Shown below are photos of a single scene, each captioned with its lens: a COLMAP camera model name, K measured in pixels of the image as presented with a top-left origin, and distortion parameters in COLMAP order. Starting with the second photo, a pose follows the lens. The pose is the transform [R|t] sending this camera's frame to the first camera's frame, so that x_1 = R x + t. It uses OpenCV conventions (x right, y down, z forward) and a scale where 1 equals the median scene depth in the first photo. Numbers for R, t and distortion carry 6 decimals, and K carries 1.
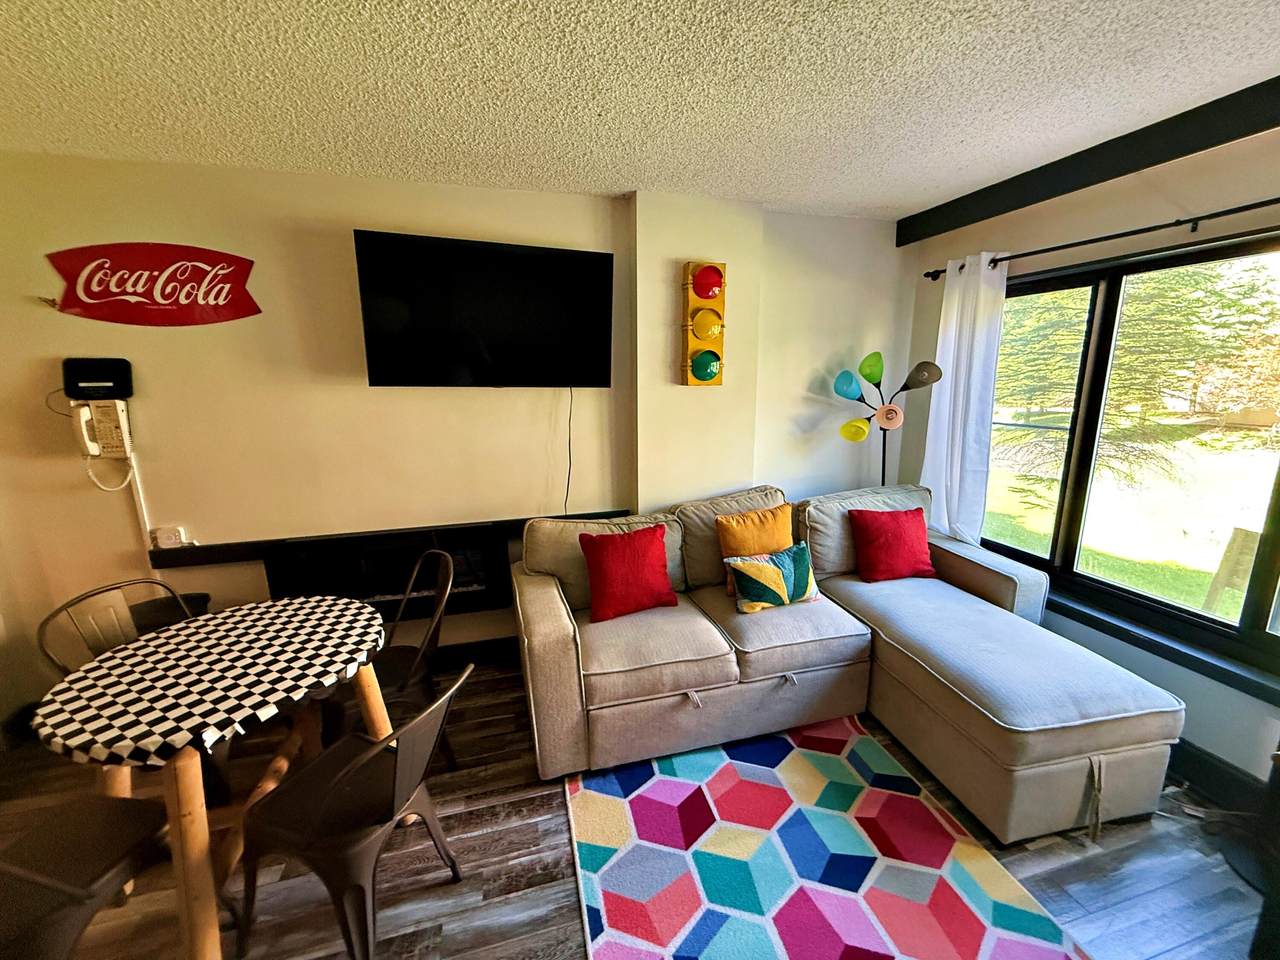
lens RADIAL K [[508.8, 0, 636.6], [0, 508.8, 478.9], [0, 0, 1]] dist [-0.000083, -0.000239]
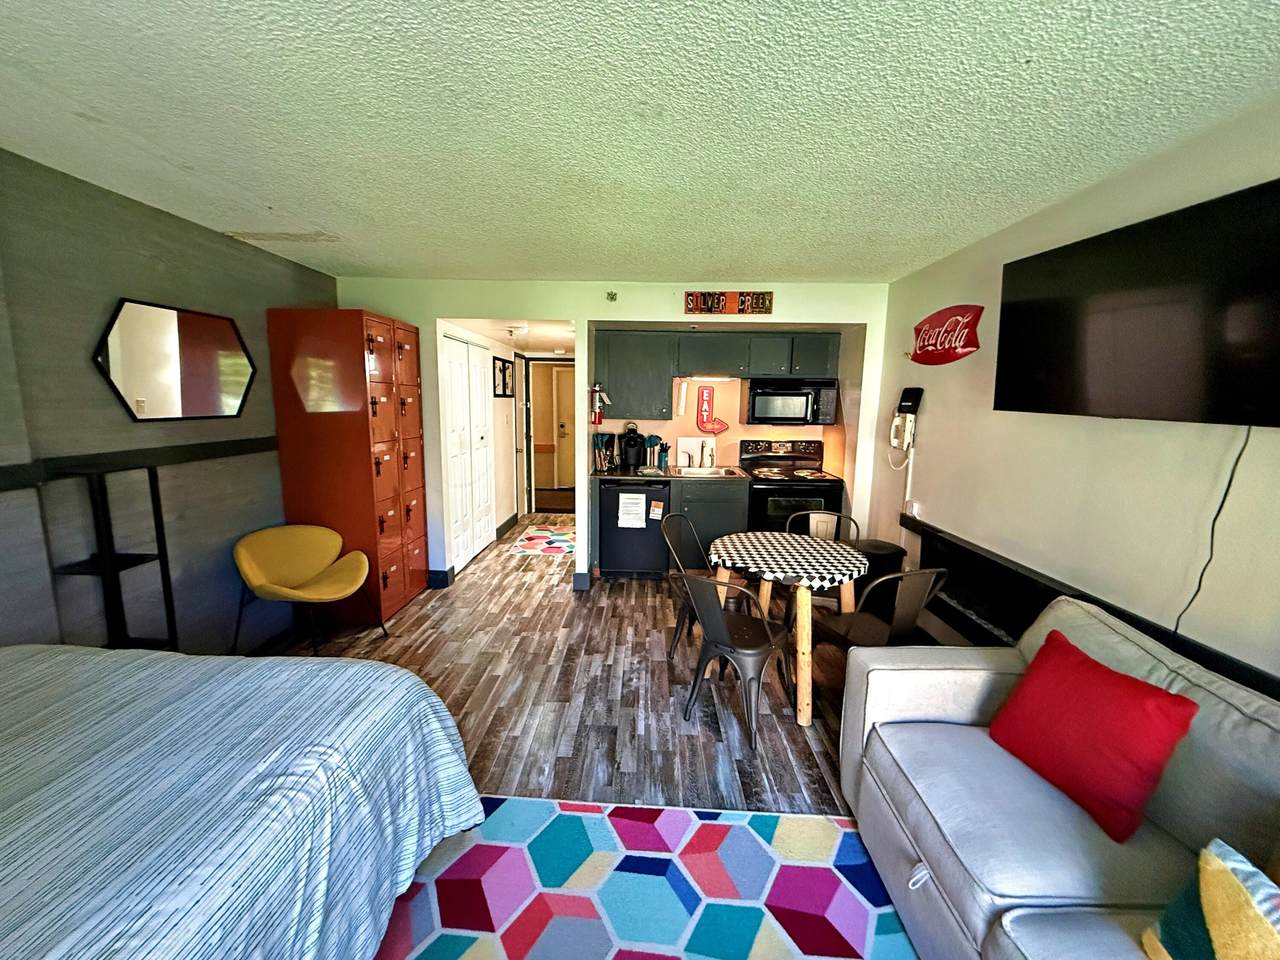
lens RADIAL K [[508.8, 0, 636.6], [0, 508.8, 478.9], [0, 0, 1]] dist [-0.000083, -0.000239]
pose [[-0.289116, 0.152582, -0.945056, 0.733967], [-0.205733, 0.954245, 0.217004, -0.130043], [0.934926, 0.257169, -0.244496, 0.642216]]
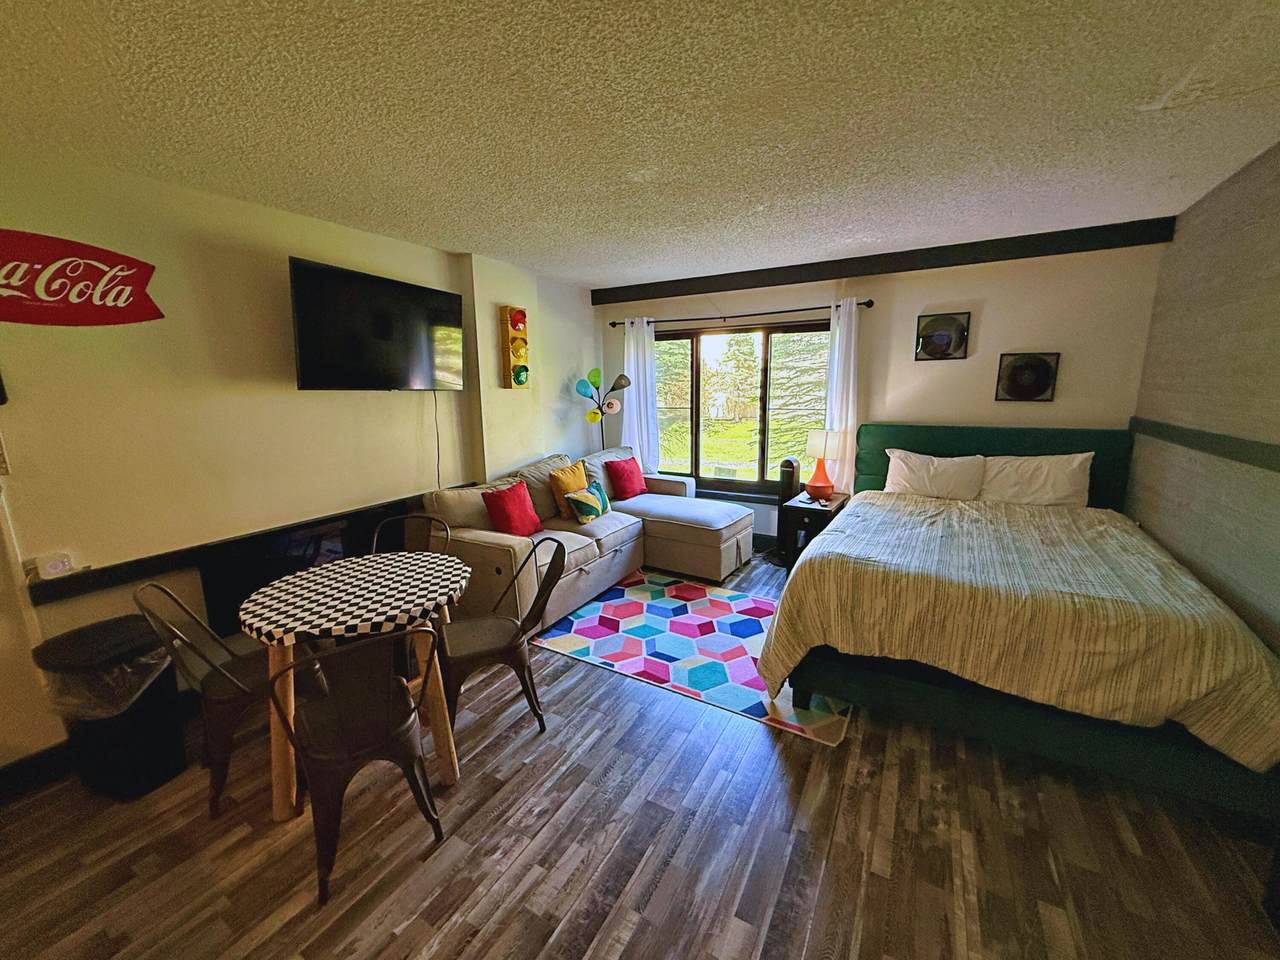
lens RADIAL K [[508.8, 0, 636.6], [0, 508.8, 478.9], [0, 0, 1]] dist [-0.000083, -0.000239]
pose [[0.708923, -0.130718, 0.693066, -0.853710], [0.149468, 0.988199, 0.033495, 0.095147], [-0.689266, 0.079846, 0.720096, -0.346335]]
